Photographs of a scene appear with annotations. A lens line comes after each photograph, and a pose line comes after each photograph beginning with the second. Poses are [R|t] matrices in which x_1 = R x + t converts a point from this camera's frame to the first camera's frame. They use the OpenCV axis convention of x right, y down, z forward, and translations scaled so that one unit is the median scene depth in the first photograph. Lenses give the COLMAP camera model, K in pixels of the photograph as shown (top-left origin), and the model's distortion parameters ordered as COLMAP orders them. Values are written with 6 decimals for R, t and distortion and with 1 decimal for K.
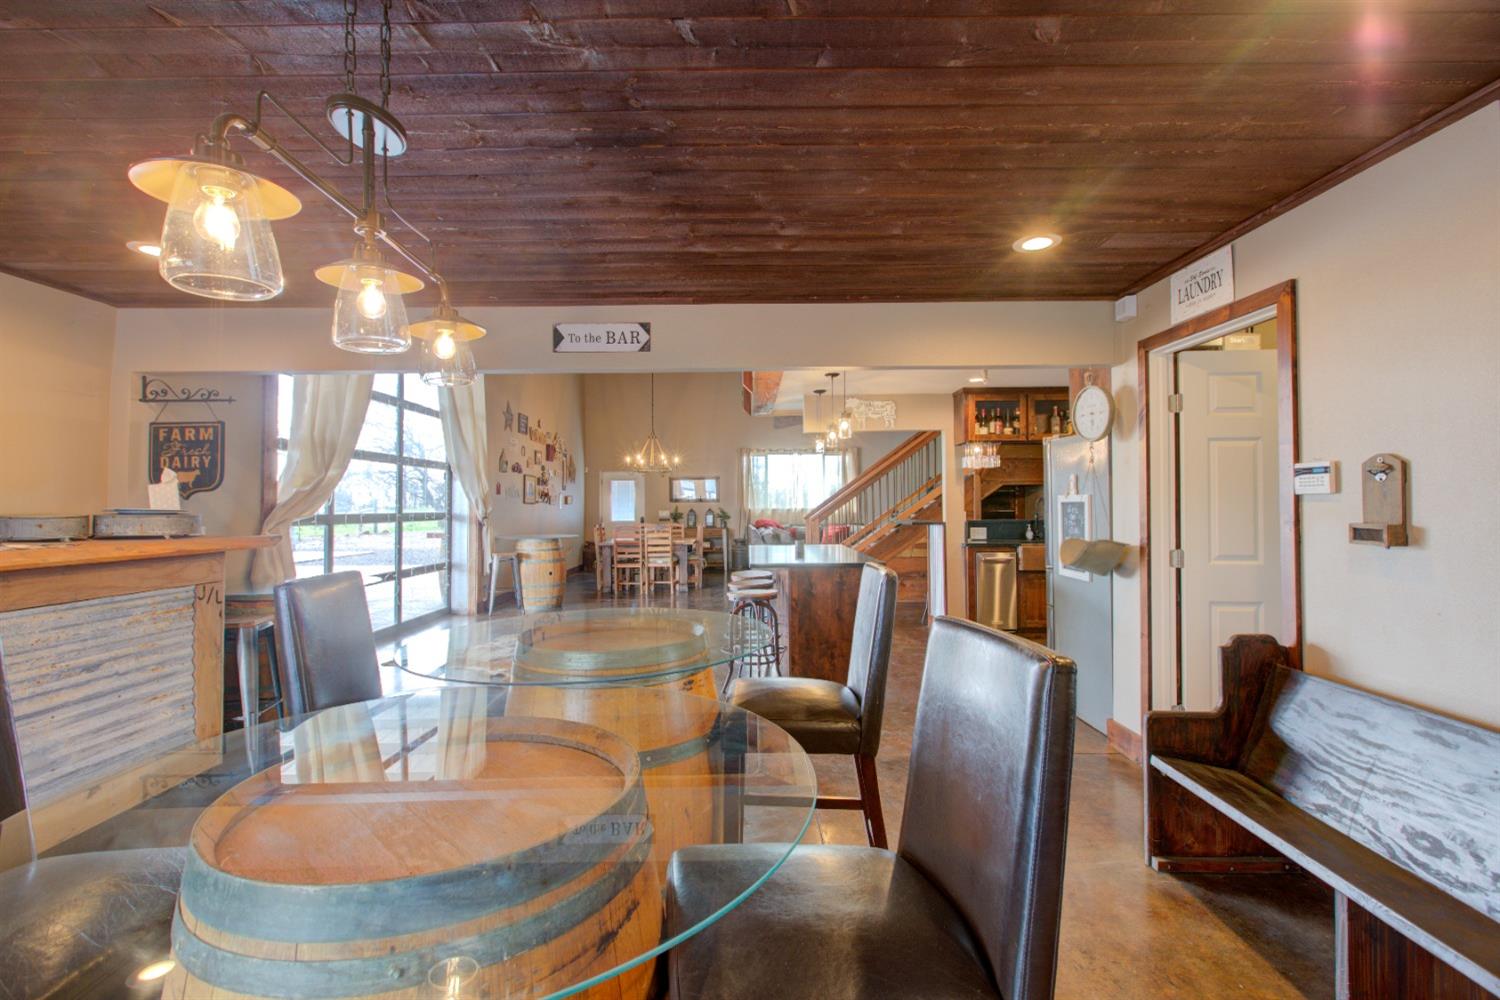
lens RADIAL K [[682.9, 0, 748.8], [0, 682.9, 497.9], [0, 0, 1]] dist [-0.002600, -0.000517]
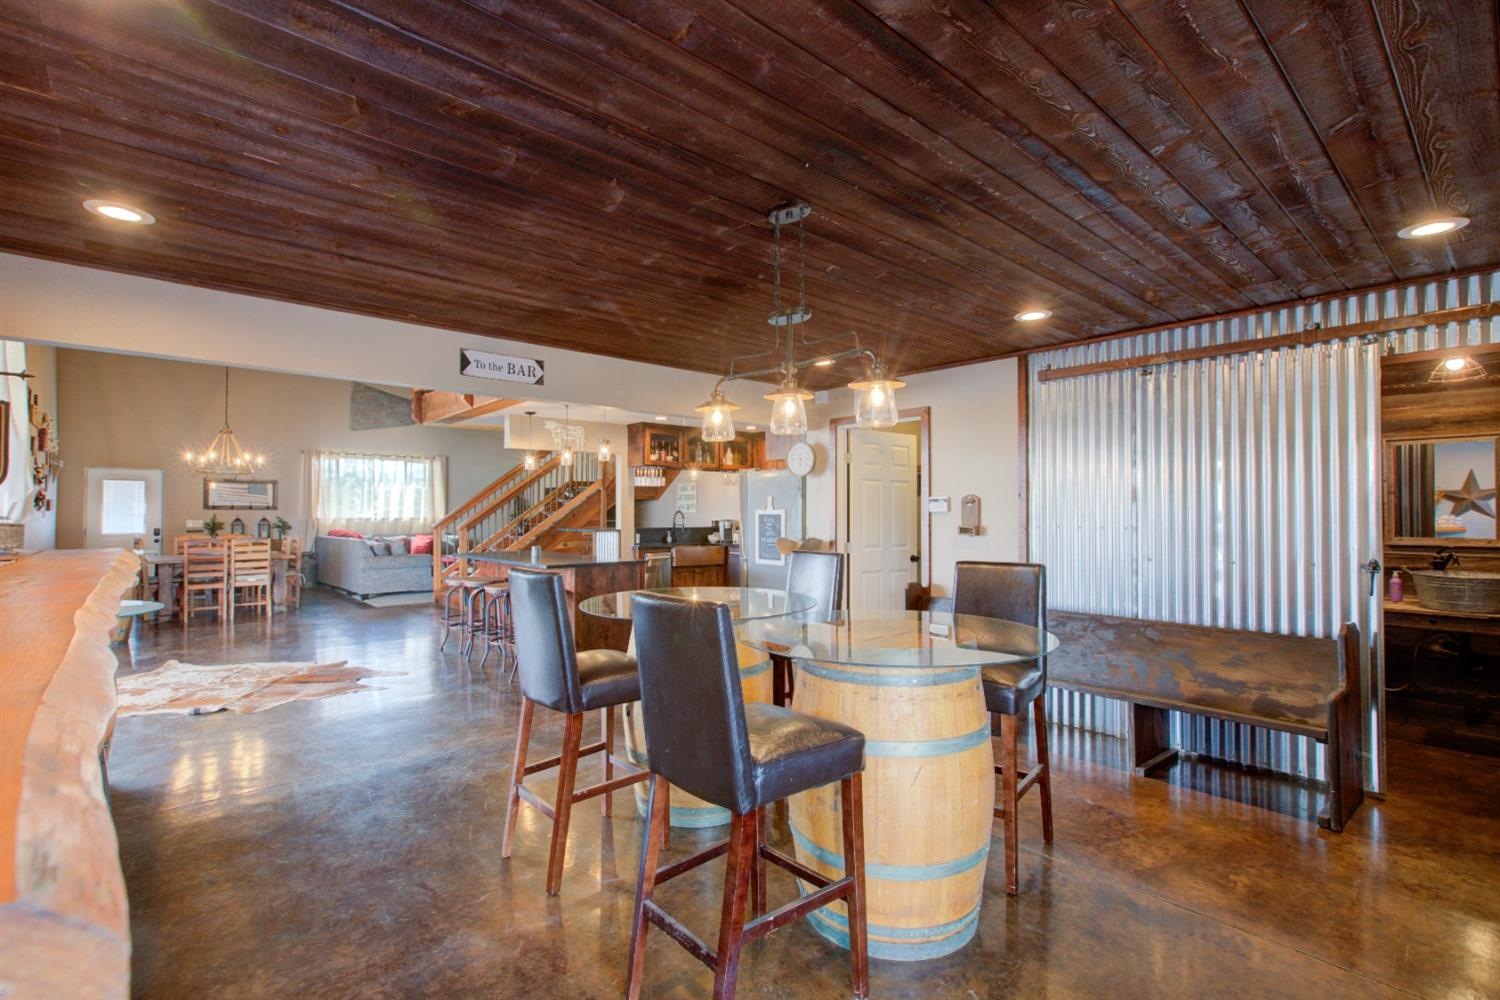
lens RADIAL K [[682.3, 0, 745.4], [0, 682.3, 503.1], [0, 0, 1]] dist [-0.011554, 0.005398]
pose [[0.751372, 0.017457, 0.659648, -0.281808], [-0.012876, 0.999848, -0.011794, -0.000280], [-0.659754, 0.000368, 0.751482, -0.051146]]
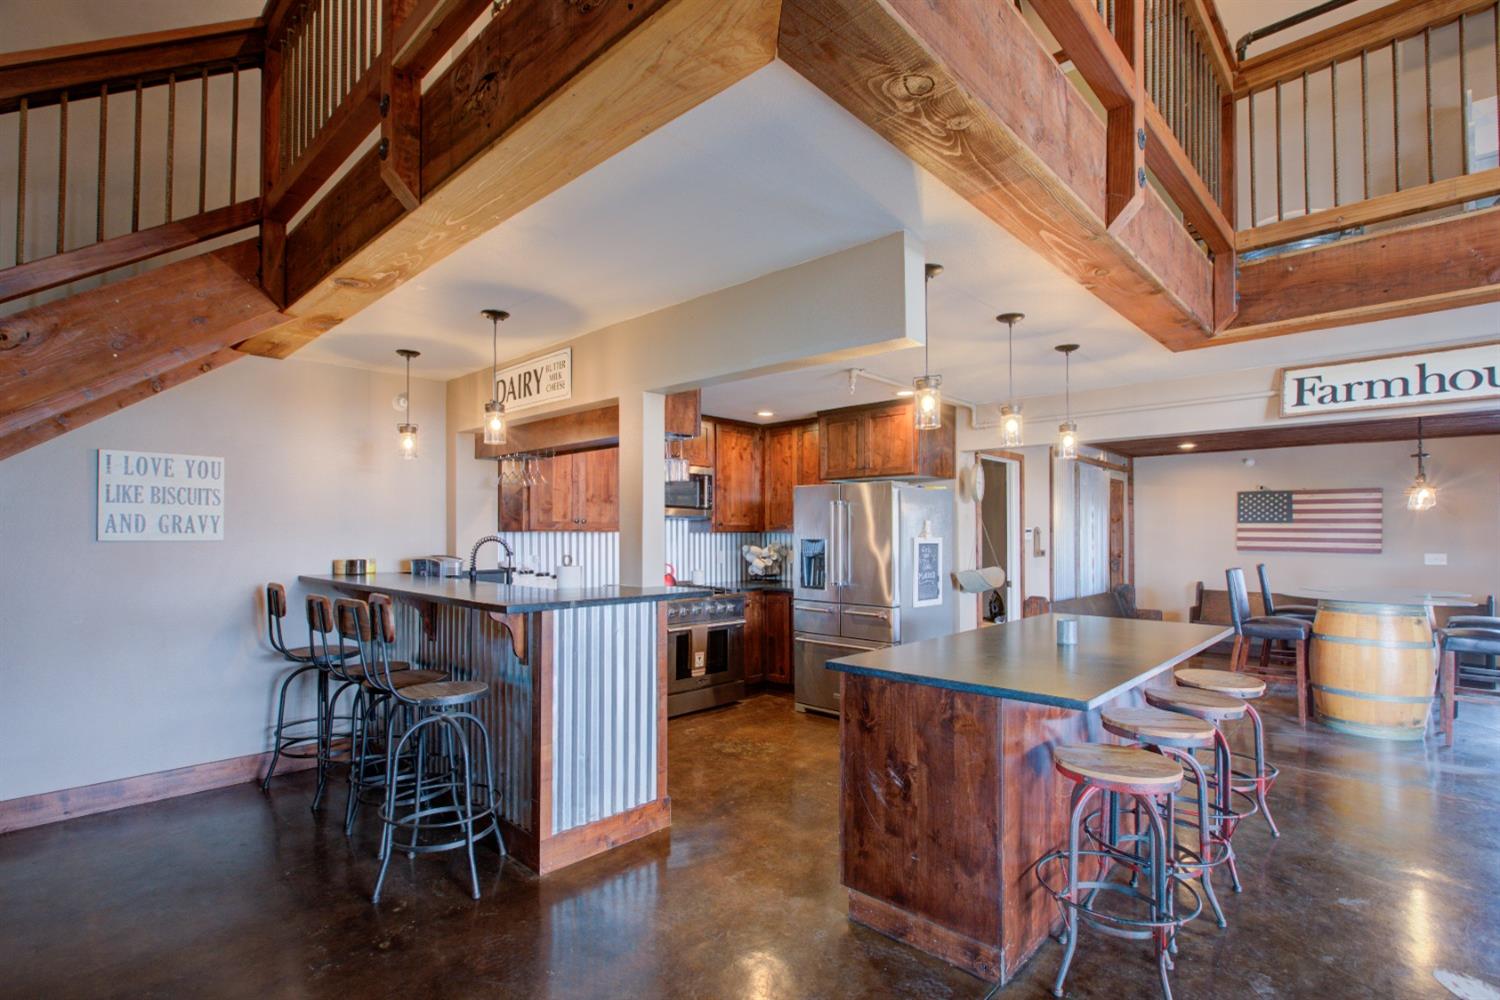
lens RADIAL K [[703.8, 0, 753.5], [0, 703.8, 525.1], [0, 0, 1]] dist [-0.005421, 0.001306]
pose [[-0.726419, 0.015556, 0.687076, -0.080691], [-0.003642, 0.999643, -0.026482, 0.003950], [-0.687242, -0.021739, -0.726103, 1.062164]]
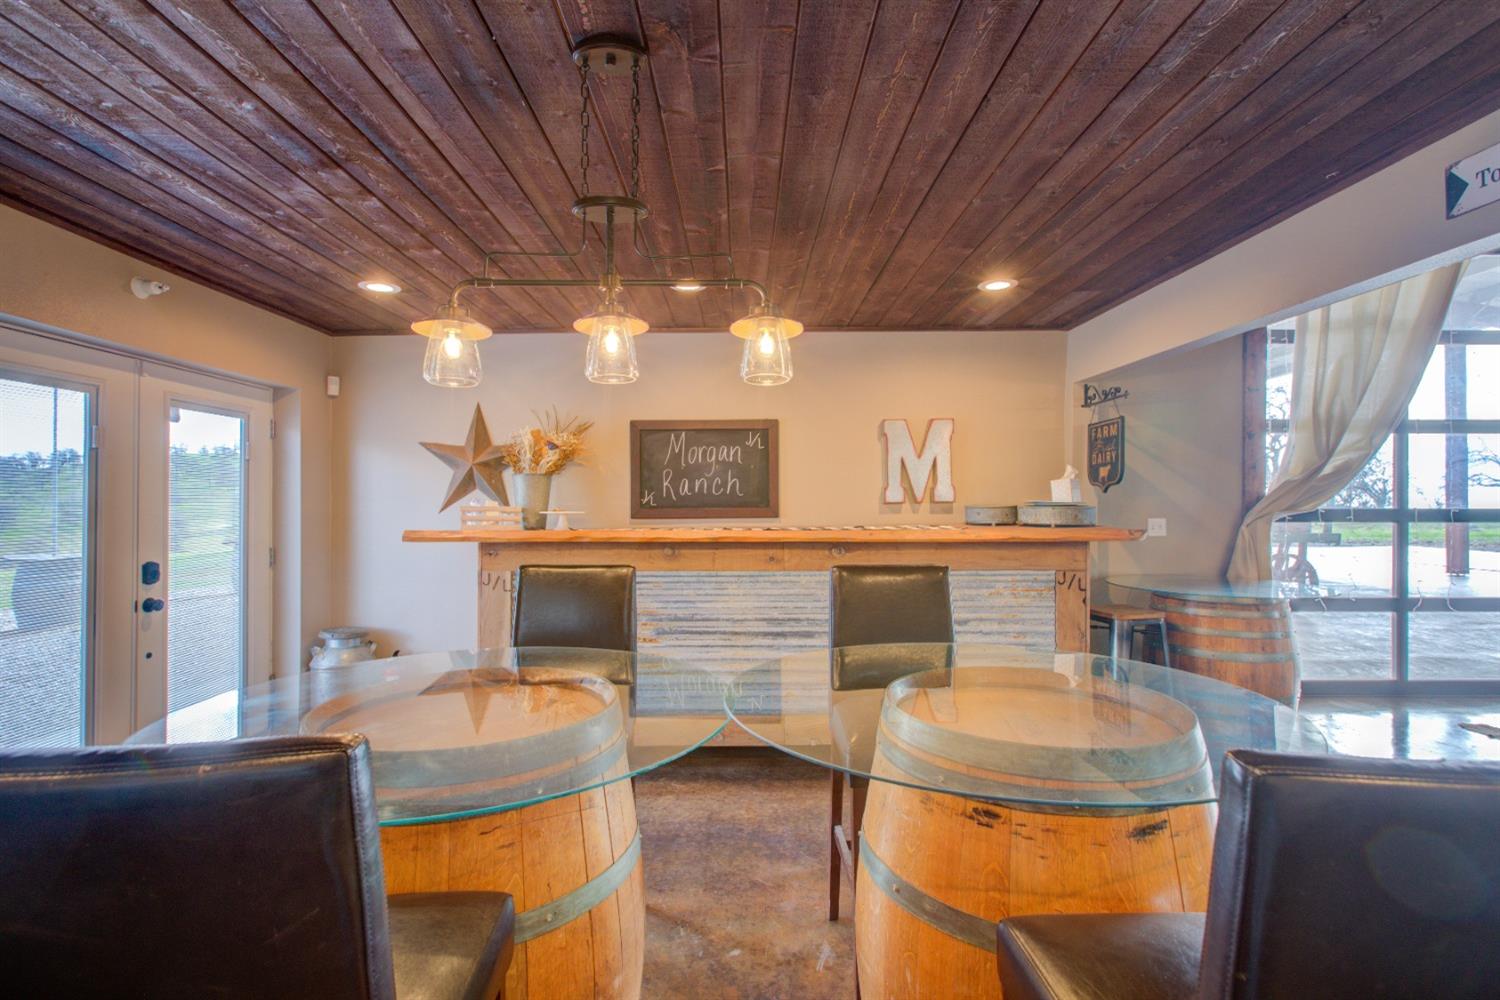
lens RADIAL K [[688.3, 0, 747.9], [0, 688.3, 498.7], [0, 0, 1]] dist [-0.010297, 0.008479]
pose [[0.006447, 0.002457, -0.999976, 0.112298], [0.013474, 0.999906, 0.002544, 0.000722], [0.999888, -0.013491, 0.006414, 0.185443]]
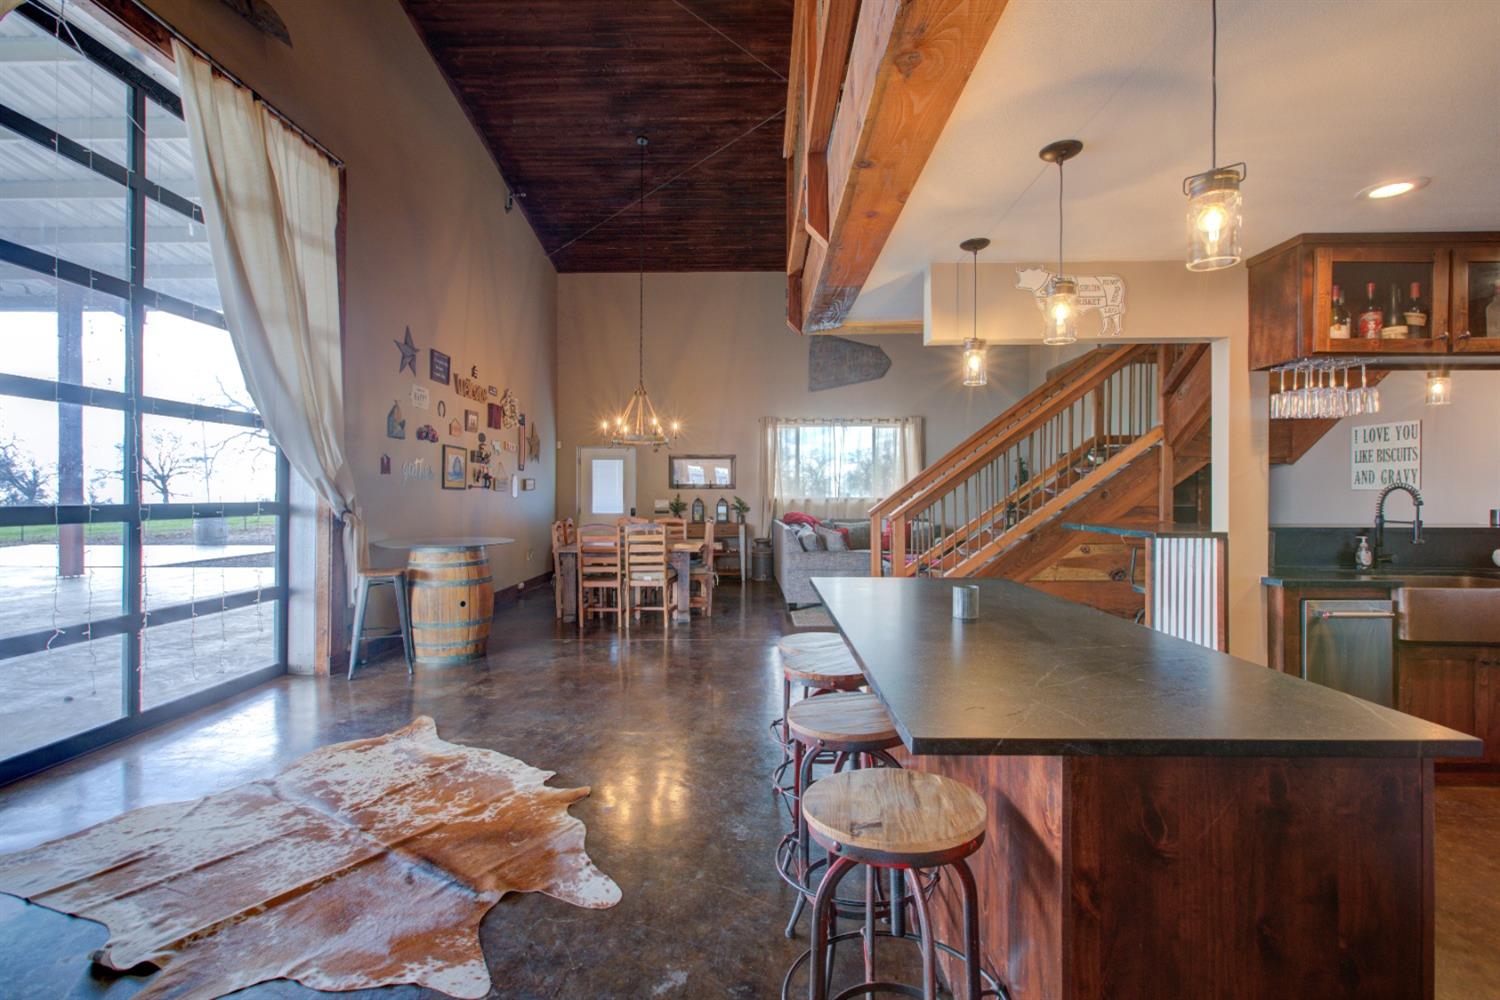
lens RADIAL K [[688.3, 0, 747.9], [0, 688.3, 498.7], [0, 0, 1]] dist [-0.010297, 0.008479]
pose [[0.999848, 0.007265, -0.015827, -0.029507], [-0.006965, 0.999797, 0.018919, 0.004069], [0.015961, -0.018806, 0.999696, 0.418119]]
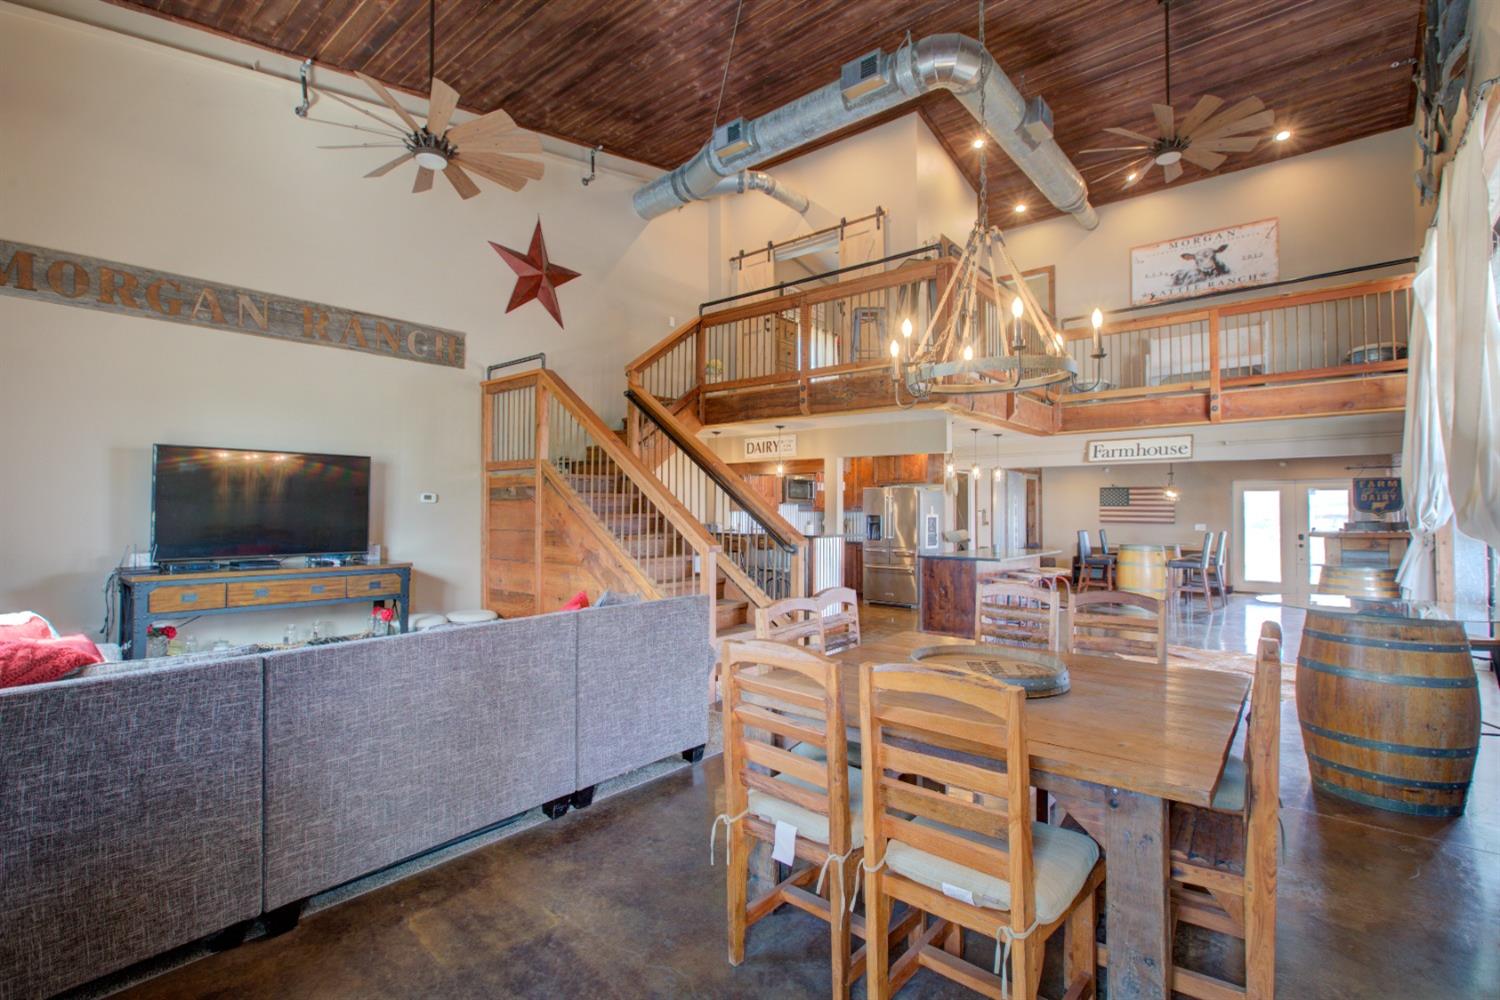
lens RADIAL K [[692.0, 0, 750.8], [0, 692.0, 497.3], [0, 0, 1]] dist [-0.004842, 0.000083]
pose [[-0.766906, 0.017153, 0.641531, -0.309984], [-0.006989, 0.999360, -0.035076, 0.014121], [-0.641722, -0.031384, -0.766295, 1.655053]]
